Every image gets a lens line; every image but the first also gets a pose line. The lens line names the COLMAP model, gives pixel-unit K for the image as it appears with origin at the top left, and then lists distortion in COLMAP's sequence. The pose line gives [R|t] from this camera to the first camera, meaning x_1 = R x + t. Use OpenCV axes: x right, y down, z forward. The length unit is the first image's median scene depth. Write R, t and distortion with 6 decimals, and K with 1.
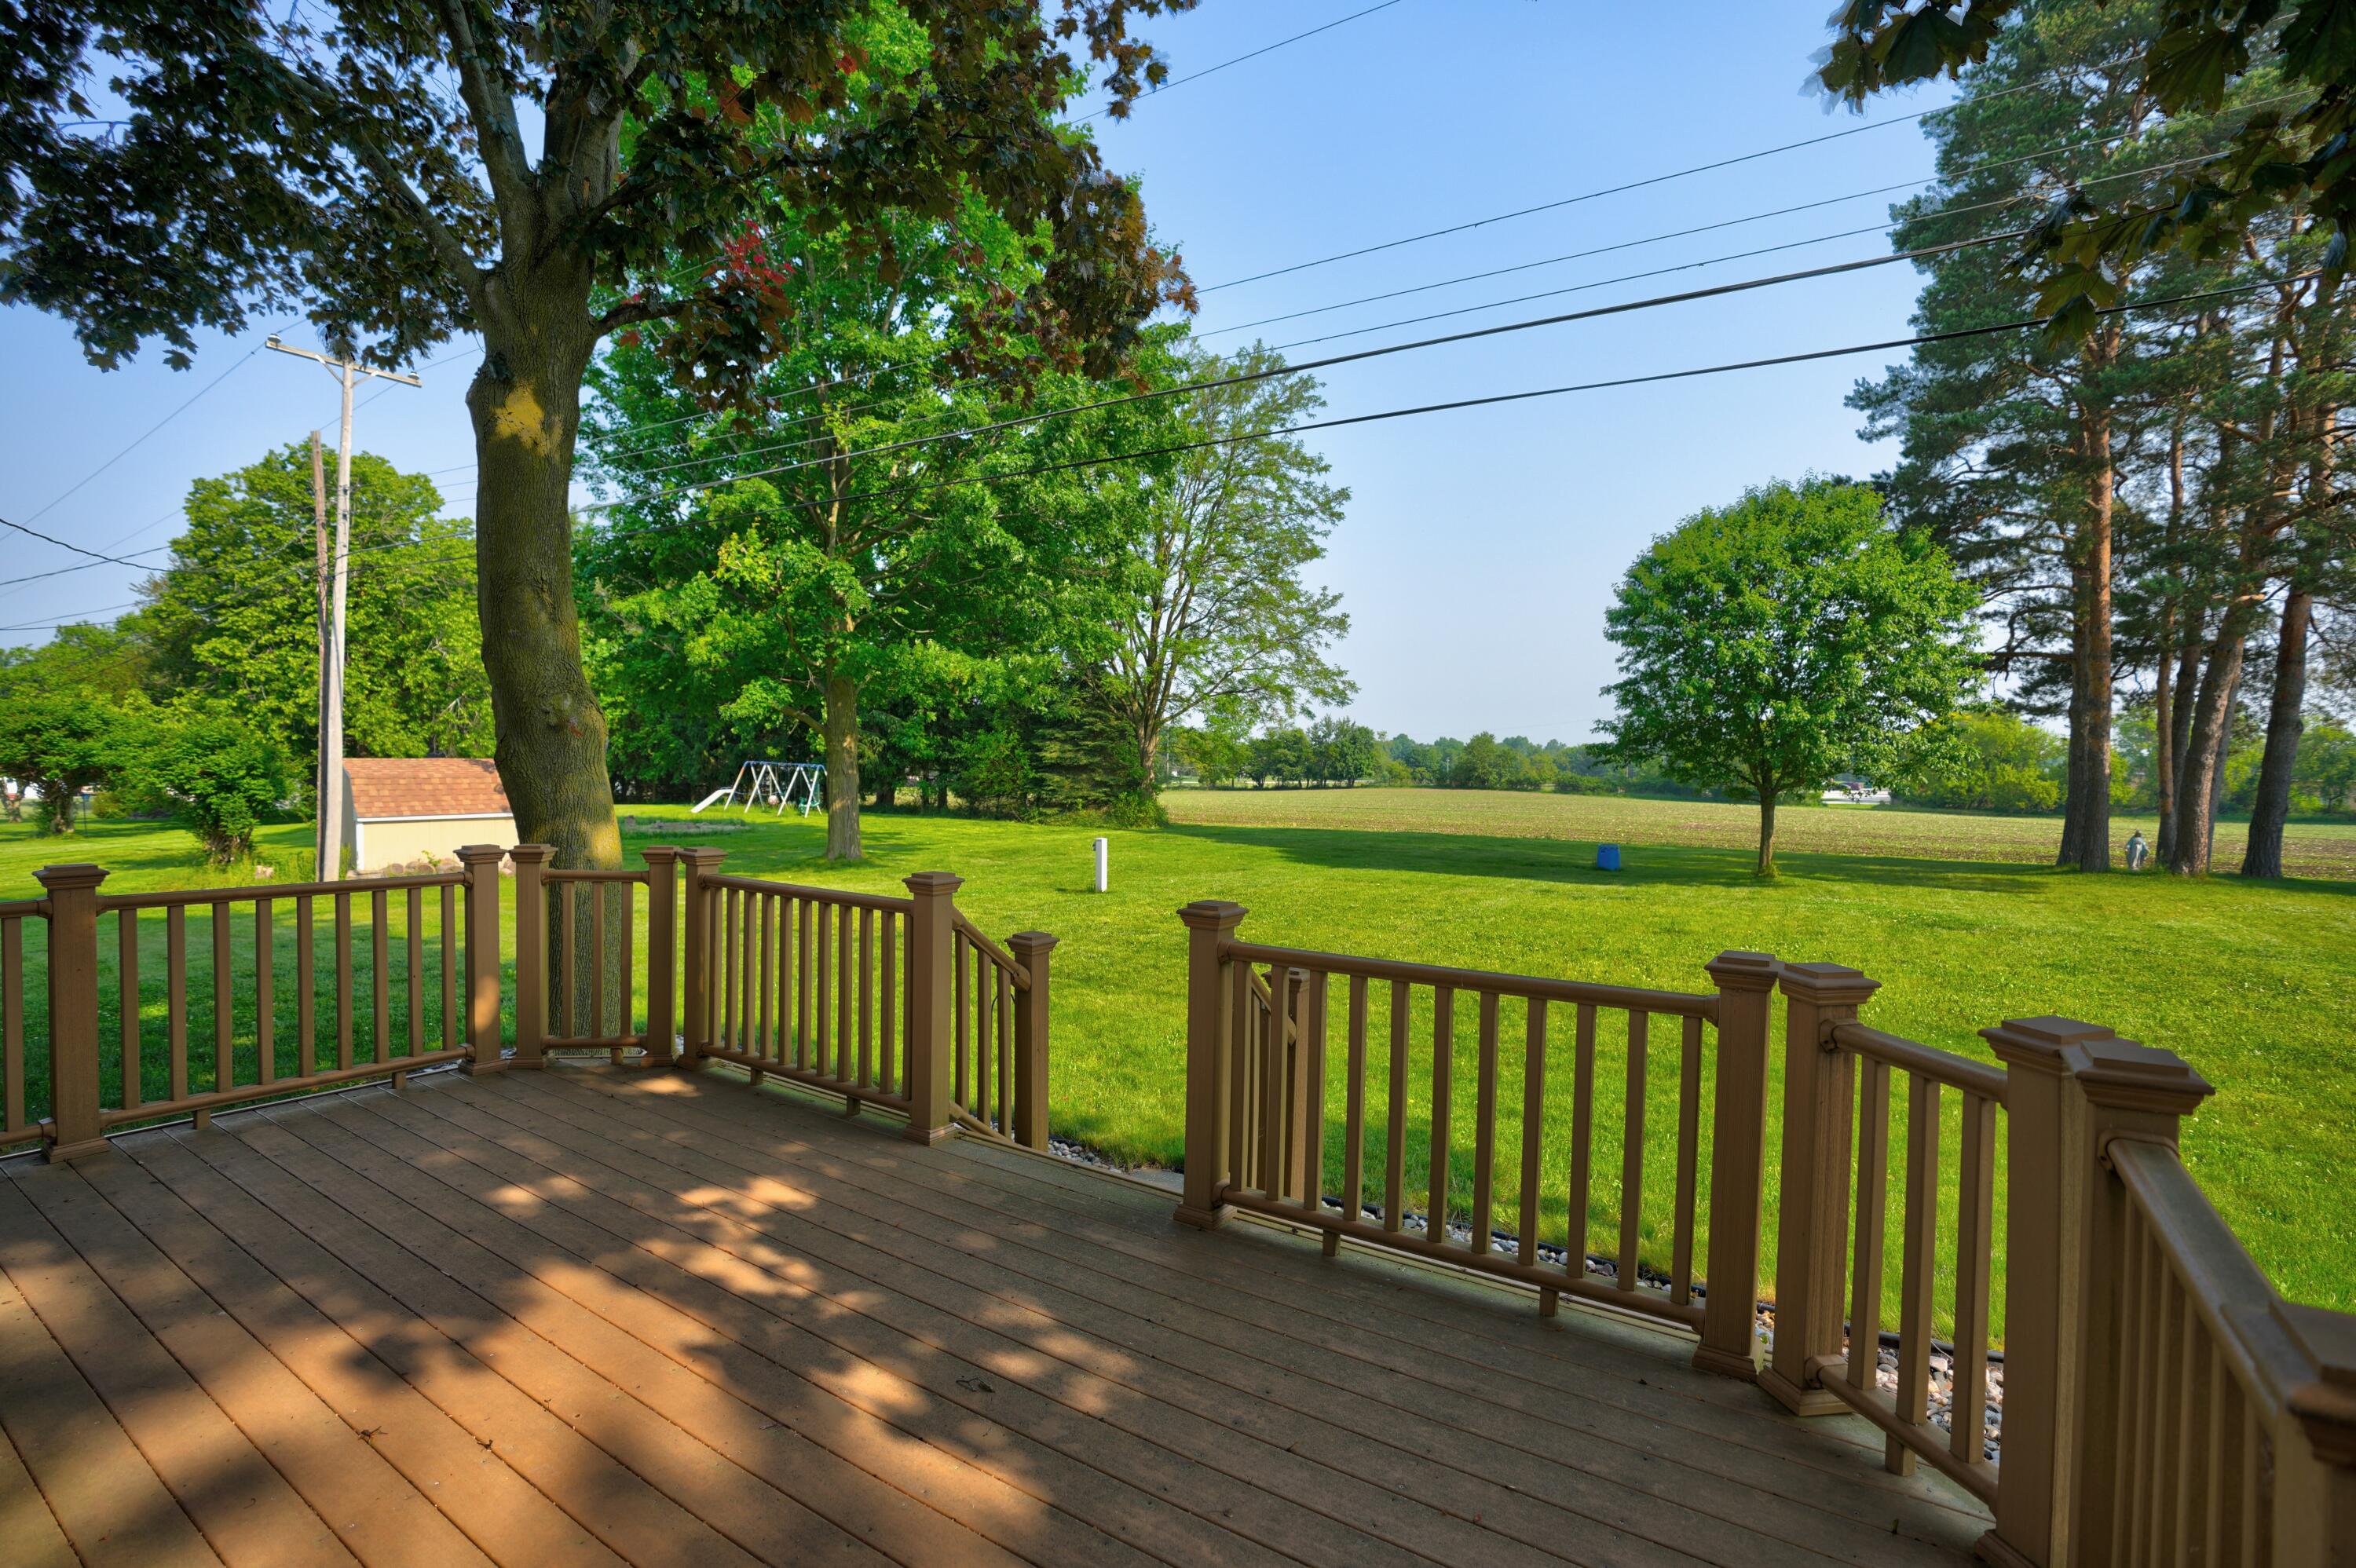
lens RADIAL K [[1079.6, 0, 1178.3], [0, 1079.6, 788.1], [0, 0, 1]] dist [-0.082686, 0.041566]
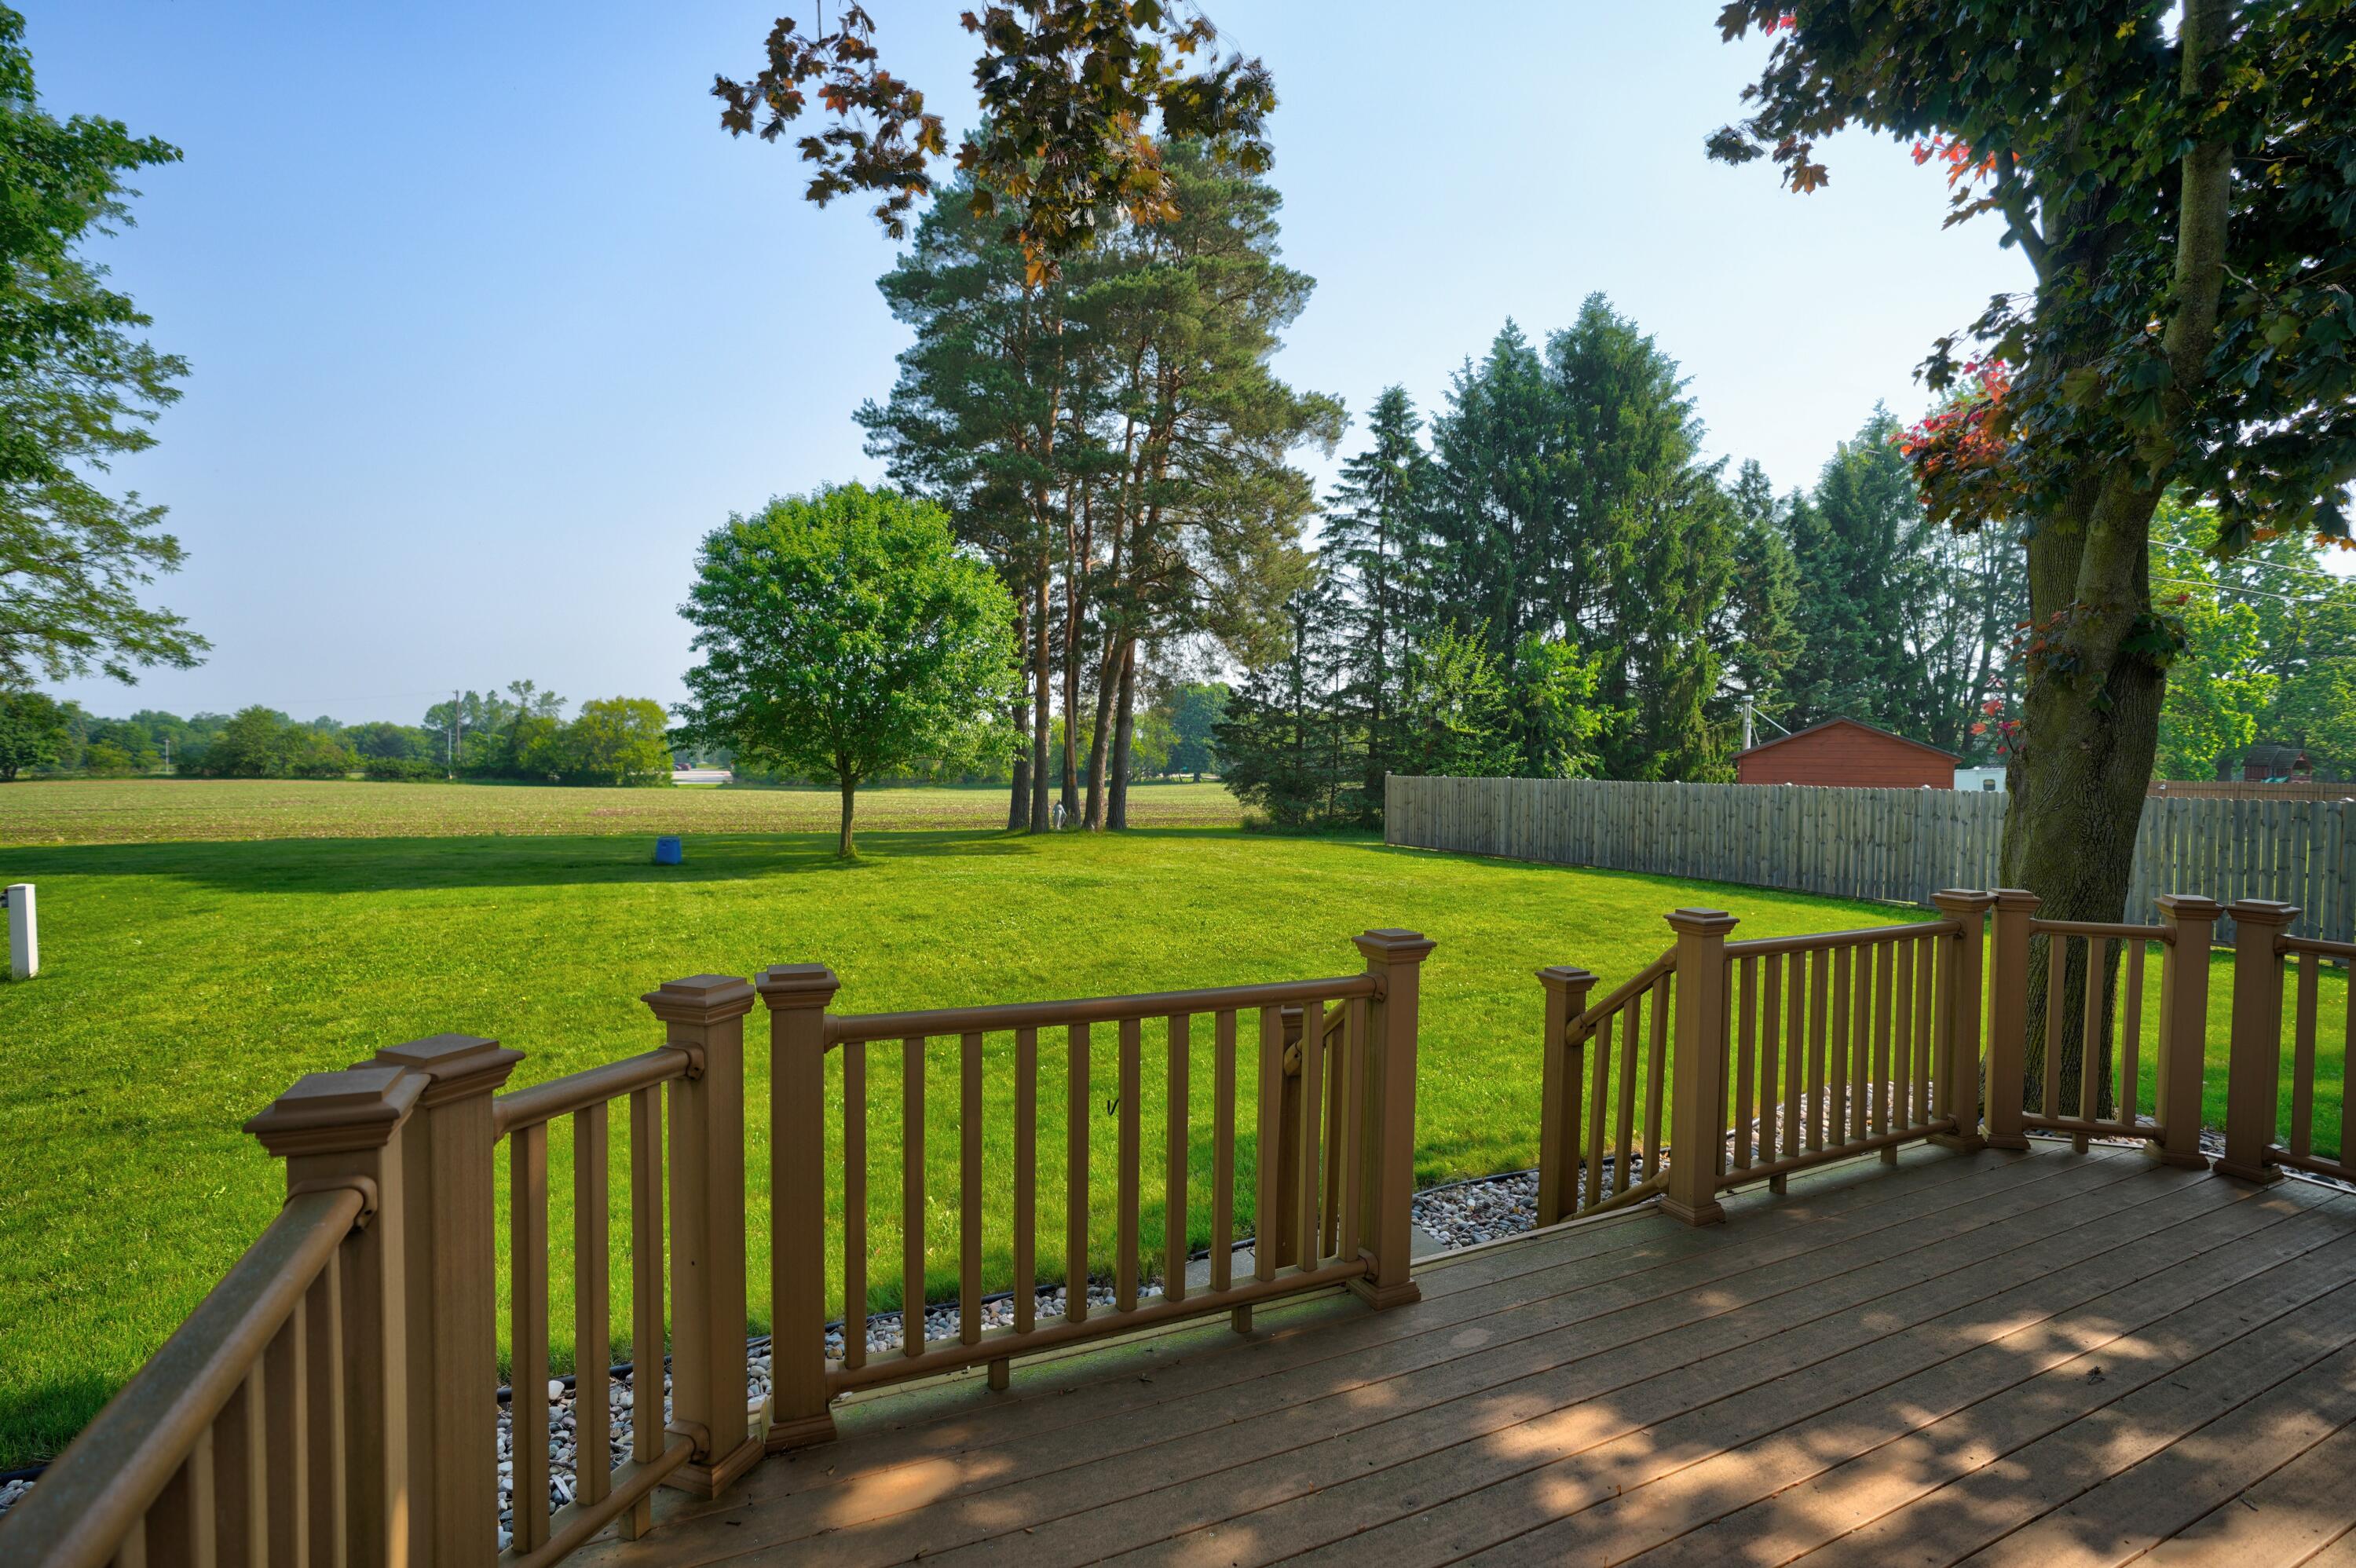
lens RADIAL K [[1078.4, 0, 1200.0], [0, 1078.4, 794.8], [0, 0, 1]] dist [-0.029492, 0.000022]
pose [[0.516207, -0.037348, 0.855649, -0.145209], [0.017082, 0.999299, 0.033312, -0.006831], [-0.856294, -0.002579, 0.516483, 0.115166]]
